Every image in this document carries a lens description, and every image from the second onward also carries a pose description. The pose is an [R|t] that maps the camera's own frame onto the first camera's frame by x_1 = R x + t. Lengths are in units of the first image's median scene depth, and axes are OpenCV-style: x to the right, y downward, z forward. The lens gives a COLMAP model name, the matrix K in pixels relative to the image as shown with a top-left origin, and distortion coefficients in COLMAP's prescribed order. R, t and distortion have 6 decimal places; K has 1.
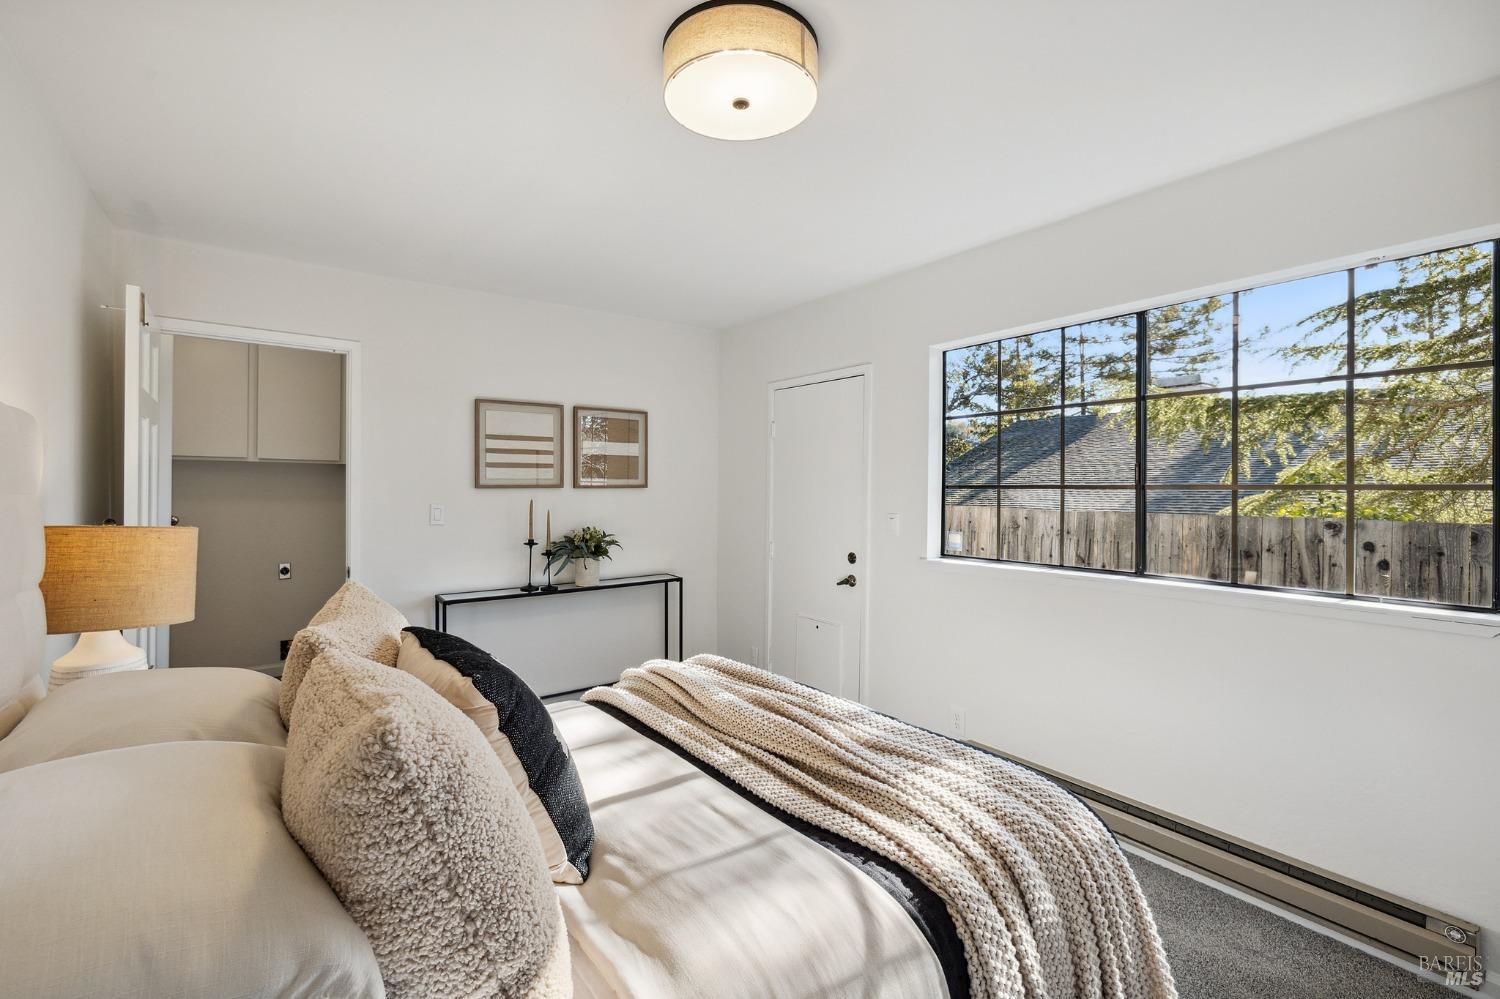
lens RADIAL K [[636.8, 0, 743.8], [0, 636.8, 491.0], [0, 0, 1]] dist [0.000105, 0.000131]
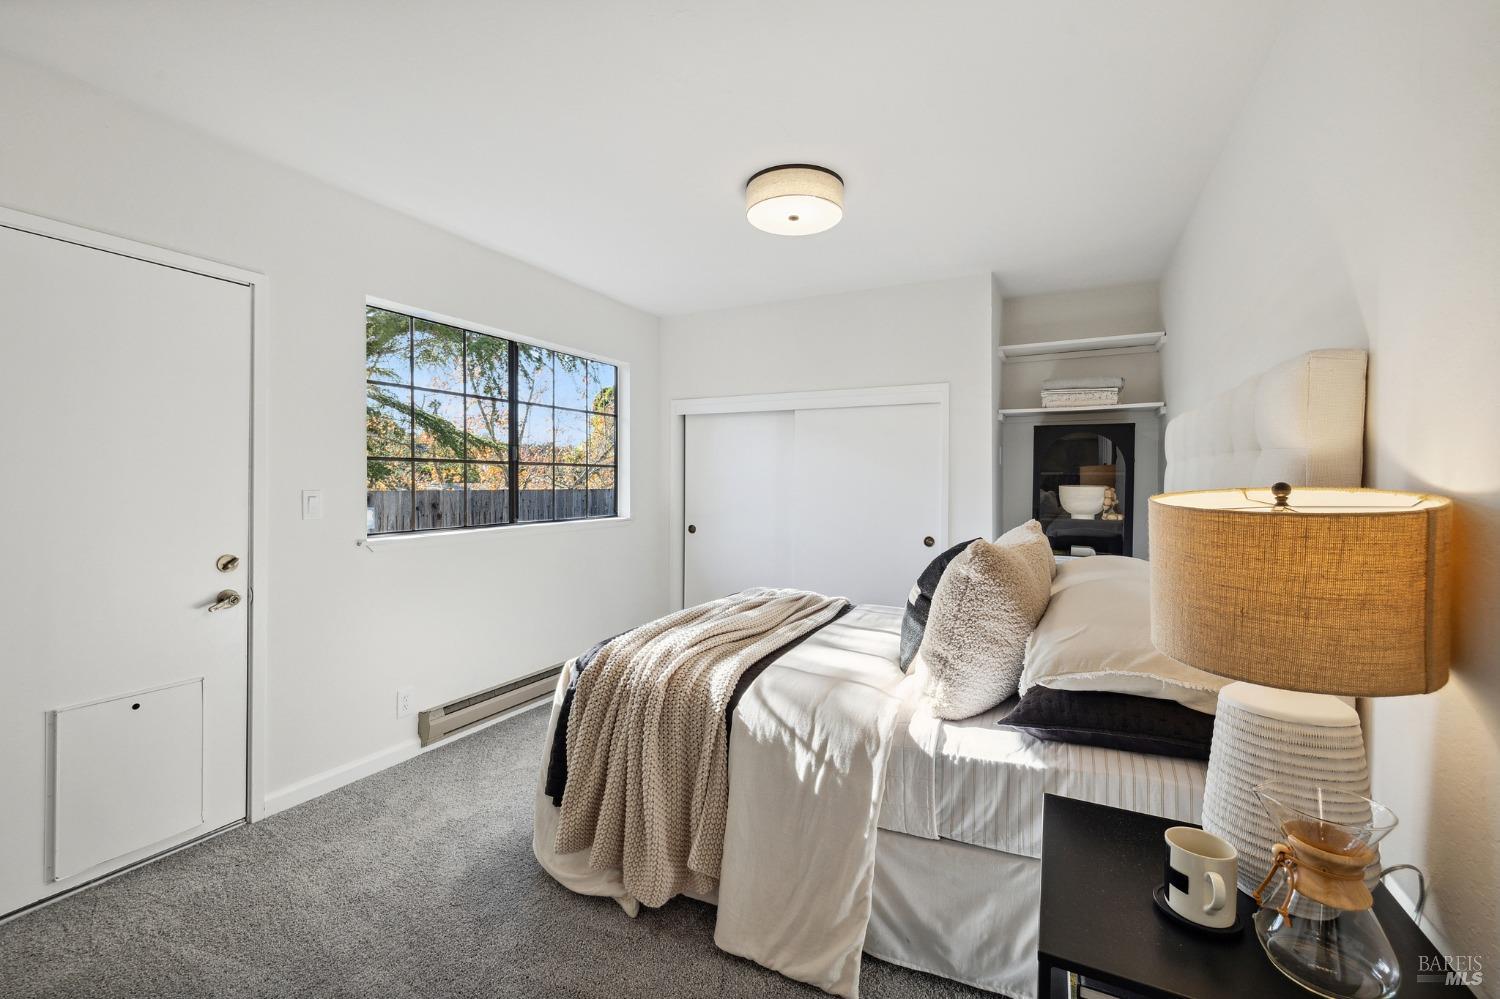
lens RADIAL K [[636.8, 0, 743.8], [0, 636.8, 491.0], [0, 0, 1]] dist [0.000105, 0.000131]
pose [[-0.435913, -0.017592, 0.899817, -0.809343], [-0.004250, 0.999838, 0.017488, 0.028289], [-0.899979, 0.003799, -0.435917, 1.055179]]
